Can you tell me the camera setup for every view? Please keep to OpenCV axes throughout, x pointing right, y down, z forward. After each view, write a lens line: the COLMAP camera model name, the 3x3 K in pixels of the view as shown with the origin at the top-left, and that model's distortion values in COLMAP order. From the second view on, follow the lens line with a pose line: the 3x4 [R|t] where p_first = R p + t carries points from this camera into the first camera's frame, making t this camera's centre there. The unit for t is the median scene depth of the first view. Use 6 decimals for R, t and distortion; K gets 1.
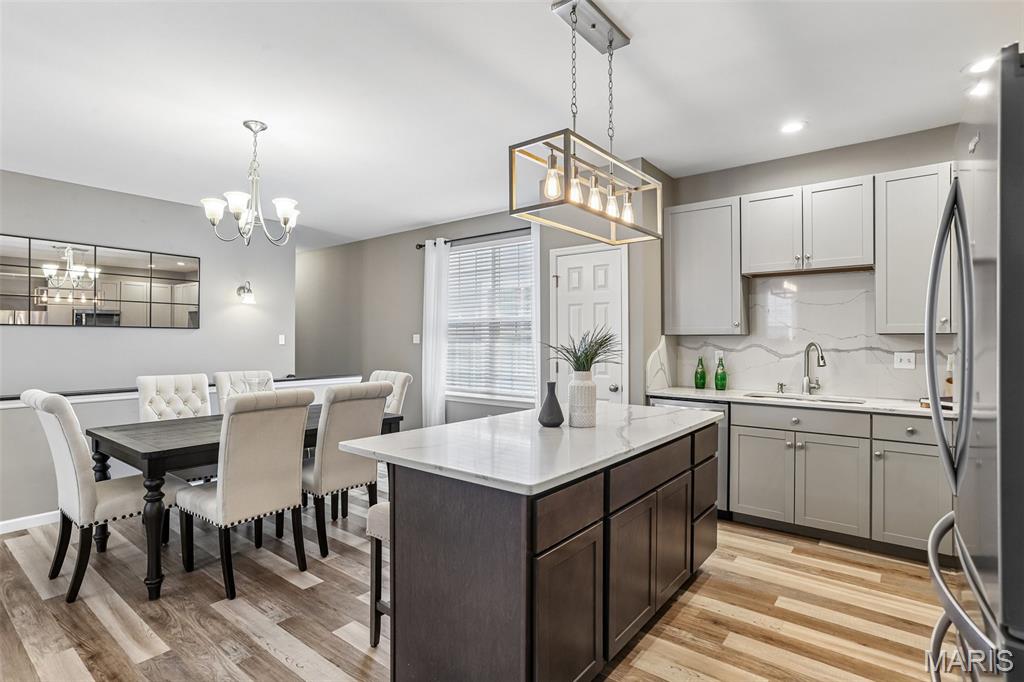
lens RADIAL K [[516.6, 0, 507.0], [0, 516.6, 339.1], [0, 0, 1]] dist [-0.048080, 0.036052]
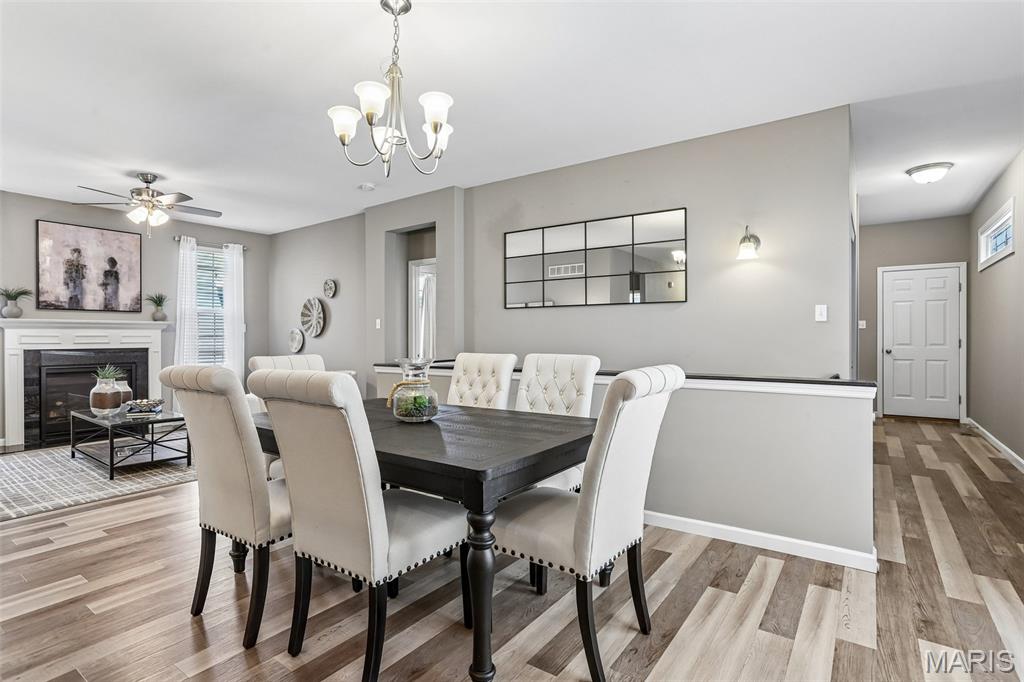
lens RADIAL K [[516.6, 0, 507.0], [0, 516.6, 339.1], [0, 0, 1]] dist [-0.048080, 0.036052]
pose [[0.050805, -0.000167, -0.998709, 0.204347], [0.009906, 0.999951, 0.000337, 0.042916], [0.998659, -0.009910, 0.050805, 0.946289]]
